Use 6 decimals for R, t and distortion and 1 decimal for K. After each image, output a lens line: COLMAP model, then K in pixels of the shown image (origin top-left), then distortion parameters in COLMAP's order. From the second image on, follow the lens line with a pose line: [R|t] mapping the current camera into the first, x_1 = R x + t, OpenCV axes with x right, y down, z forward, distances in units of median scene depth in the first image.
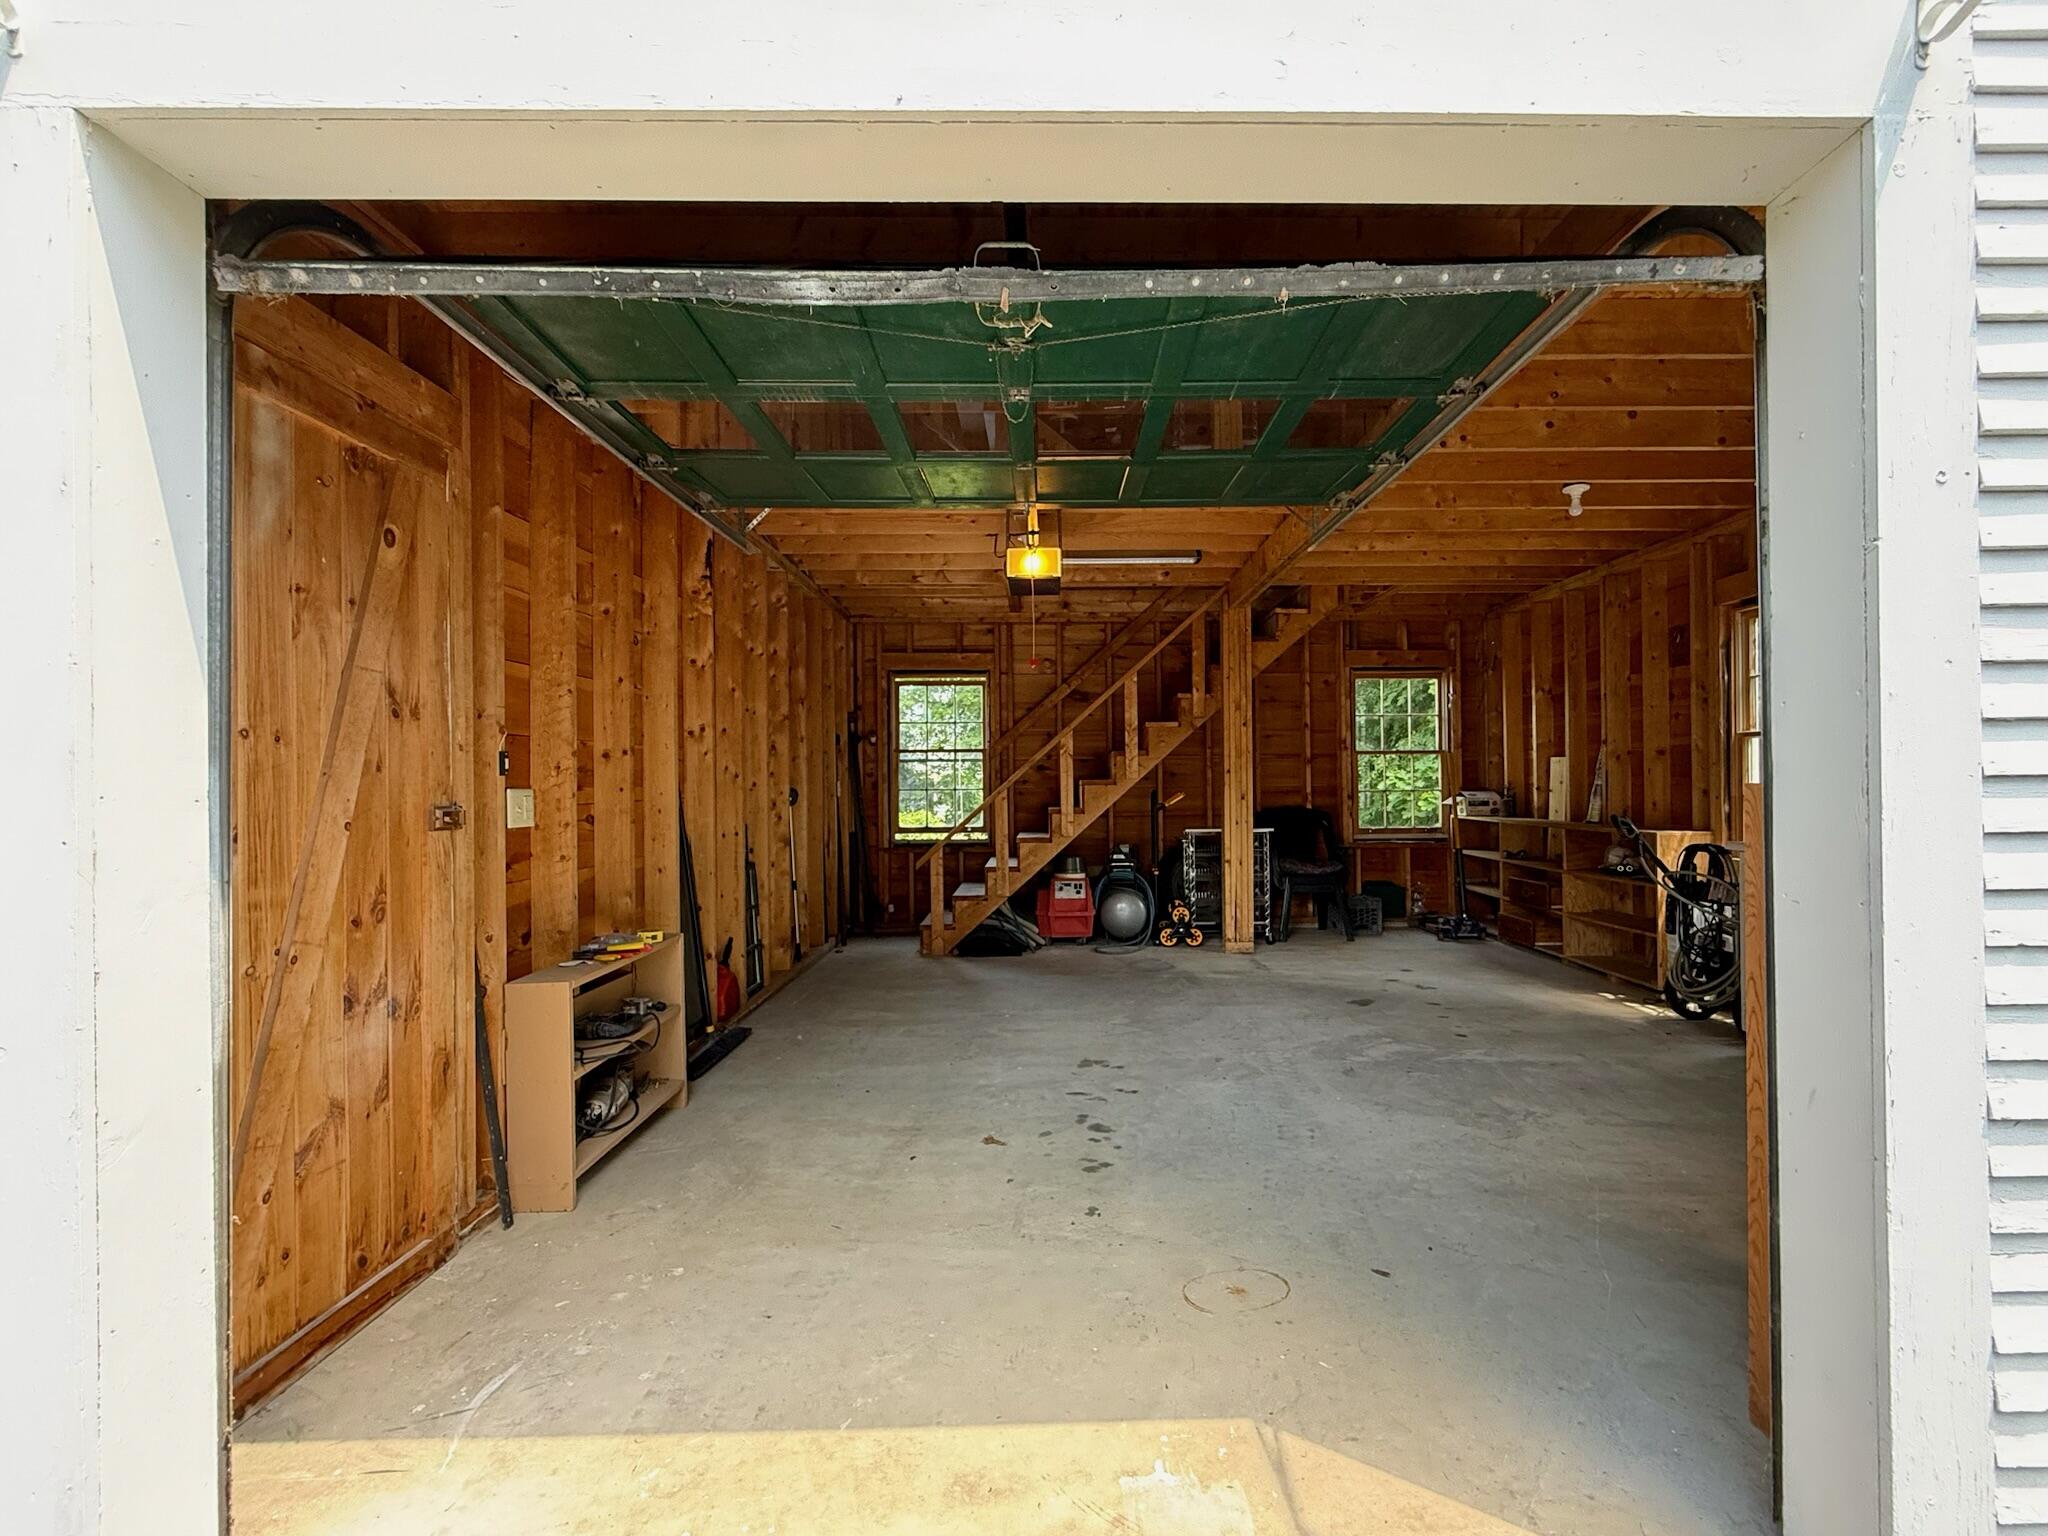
lens RADIAL K [[903.3, 0, 1061.1], [0, 903.3, 784.0], [0, 0, 1]] dist [-0.004233, 0.001057]
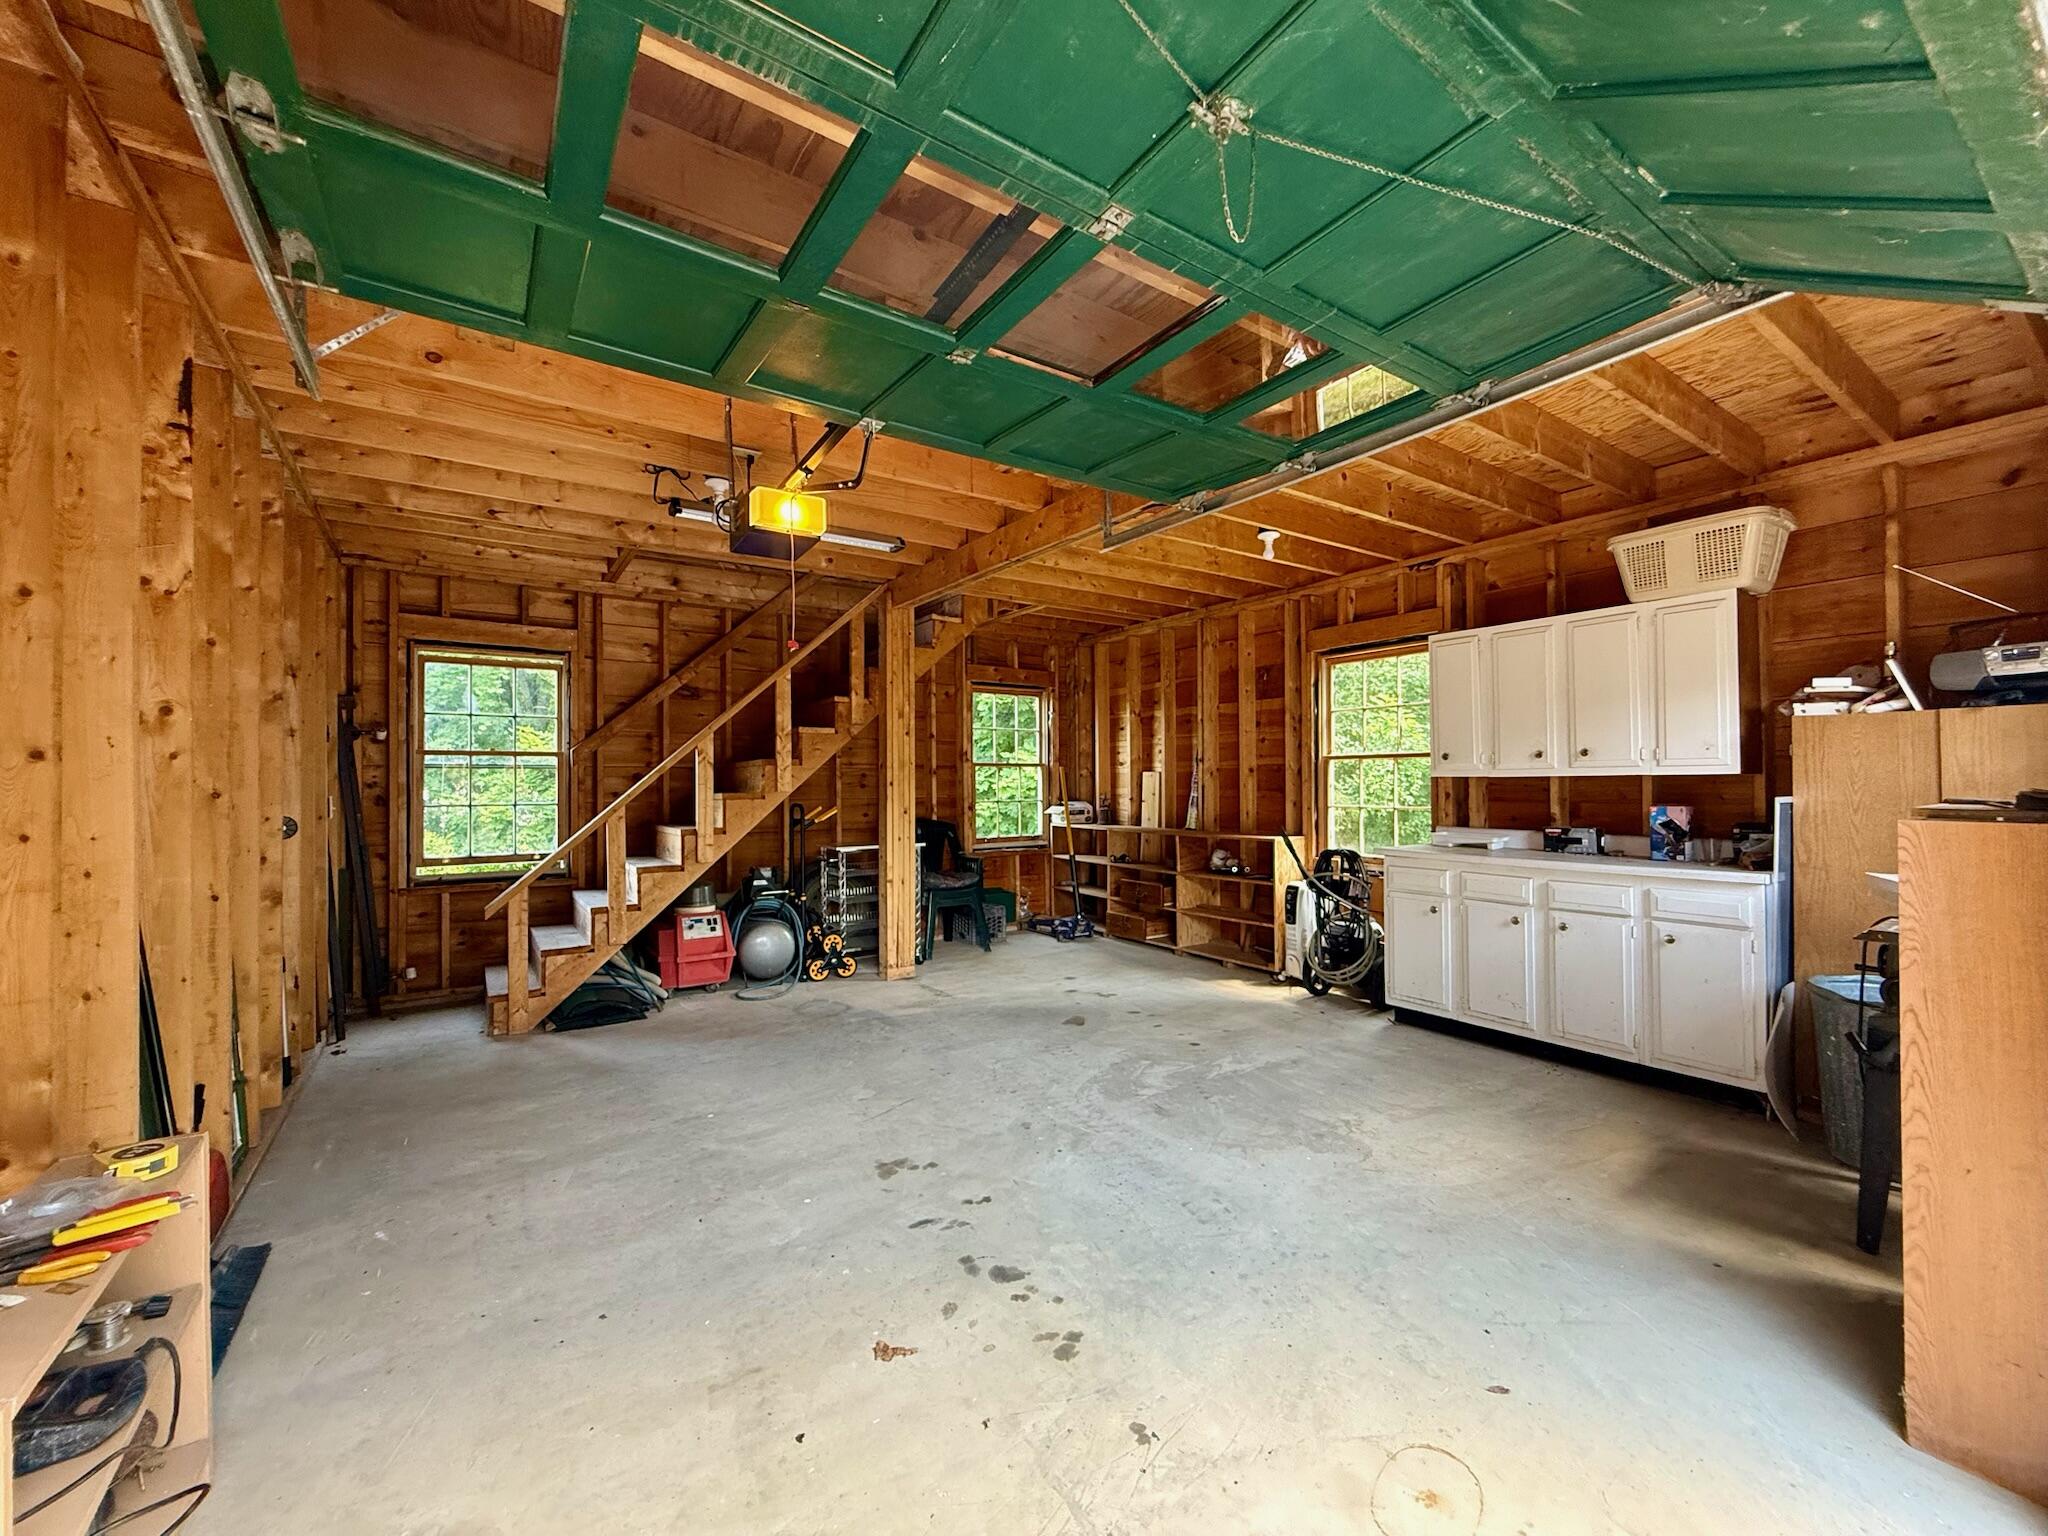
lens RADIAL K [[830.3, 0, 1028.7], [0, 830.3, 776.1], [0, 0, 1]] dist [-0.002192, -0.000033]
pose [[0.833305, 0.008072, 0.552754, -0.190299], [-0.001103, 0.999916, -0.012938, -0.012371], [-0.552812, 0.010172, 0.833244, 0.244272]]
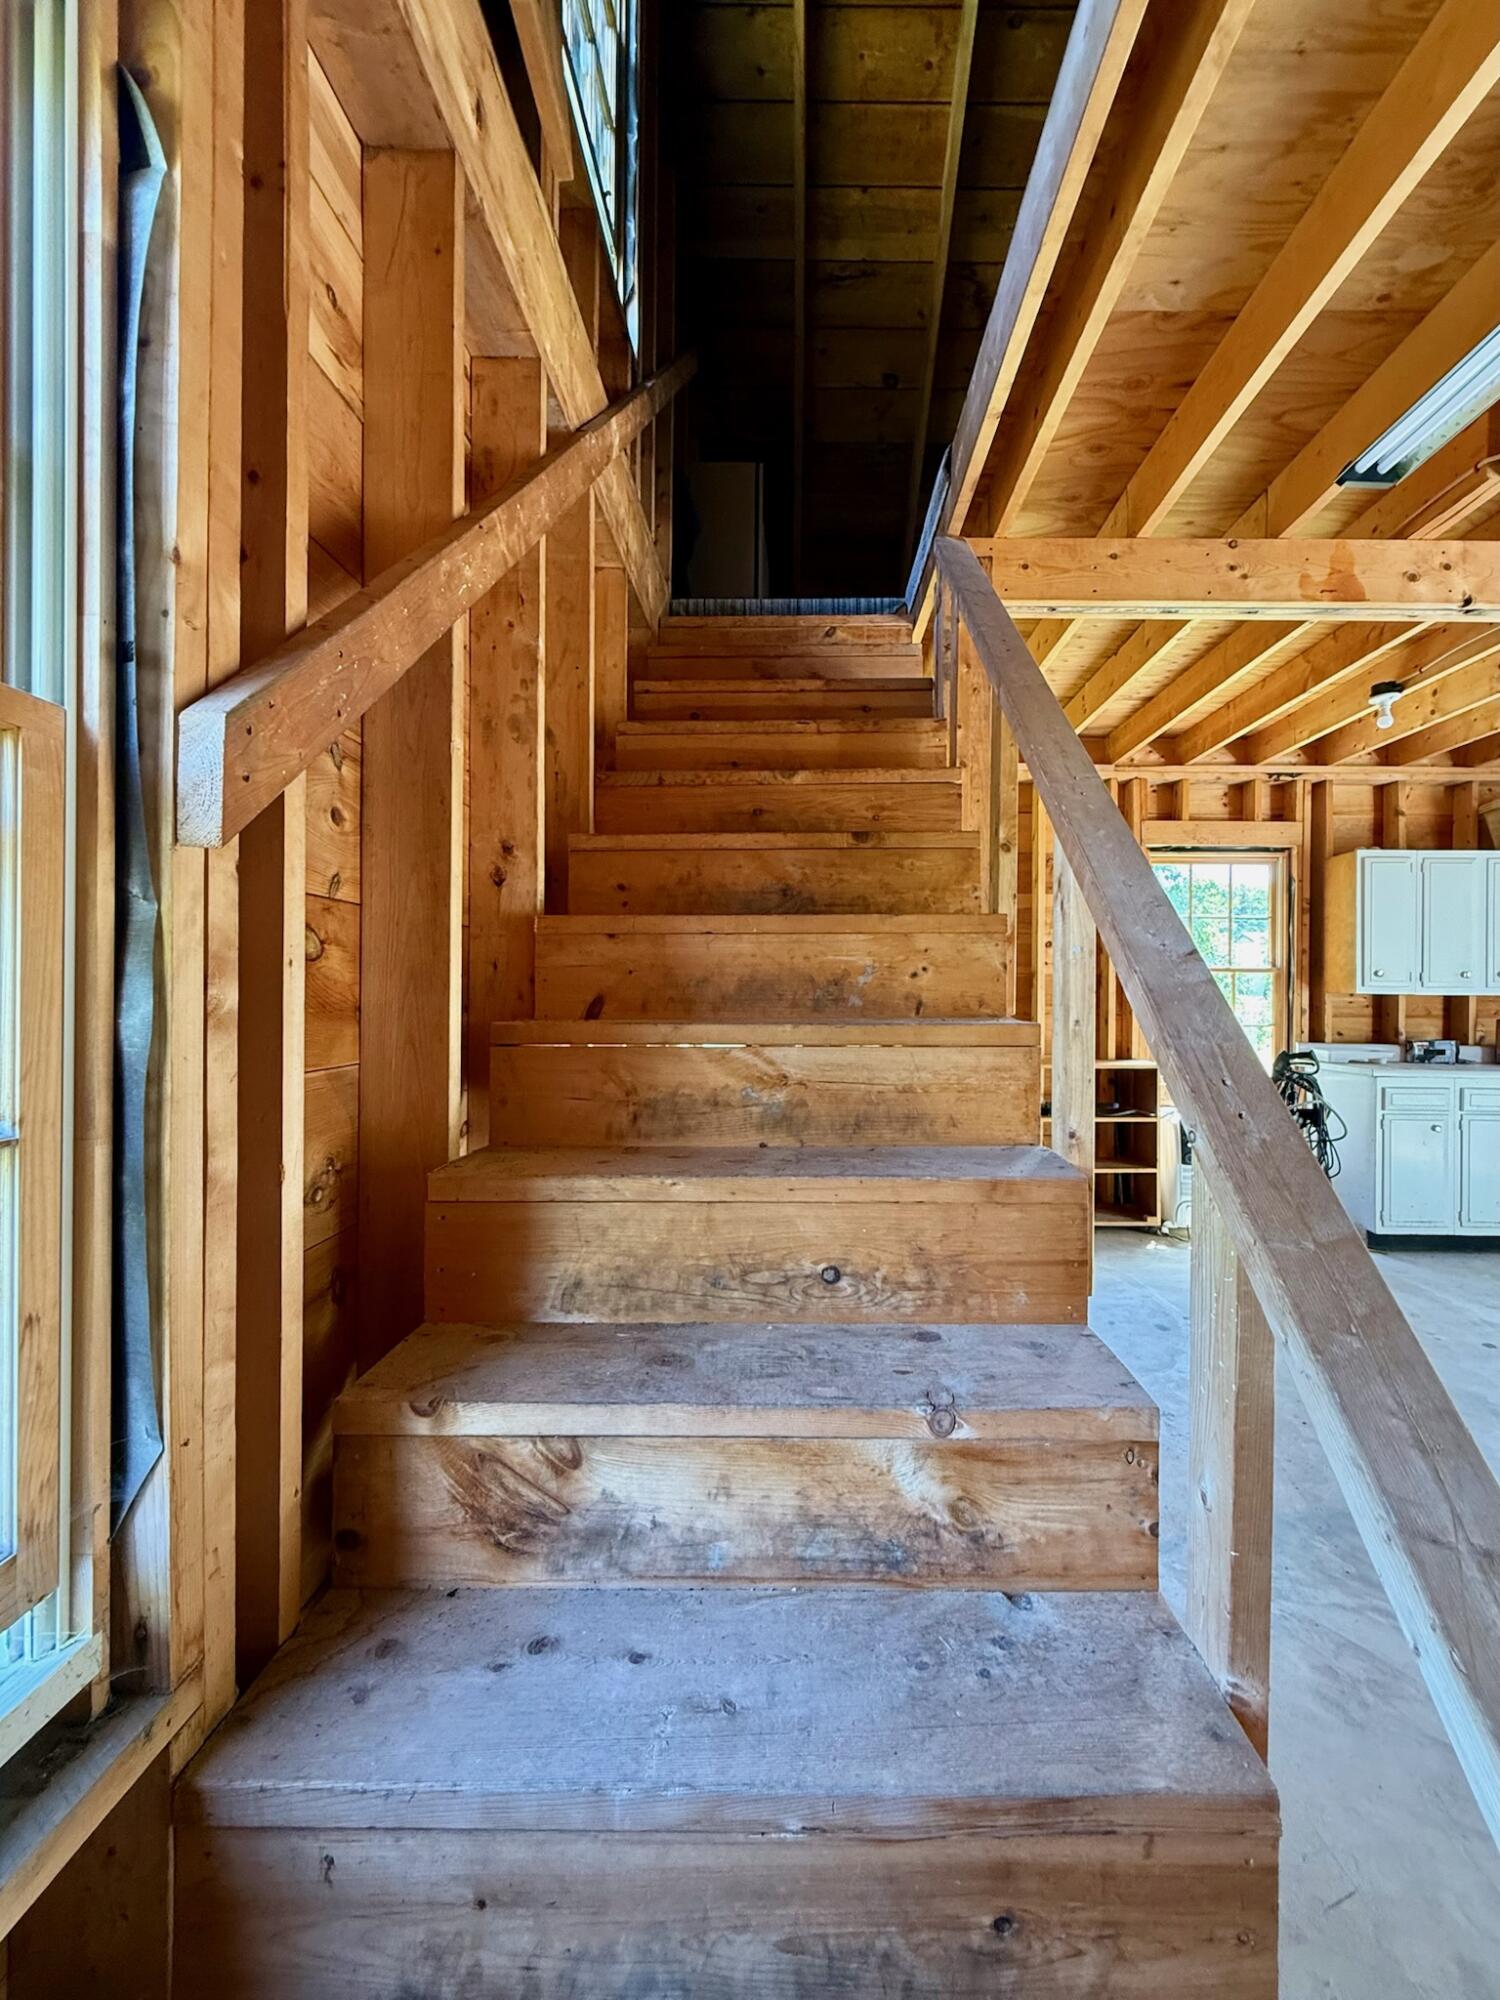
lens RADIAL K [[810.9, 0, 746.5], [0, 810.9, 1001.5], [0, 0, 1]] dist [-0.002192, -0.000033]
pose [[0.012572, -0.006489, 0.999900, -0.204993], [-0.007456, 0.999951, 0.006584, -0.016344], [-0.999893, -0.007538, 0.012523, 1.321099]]
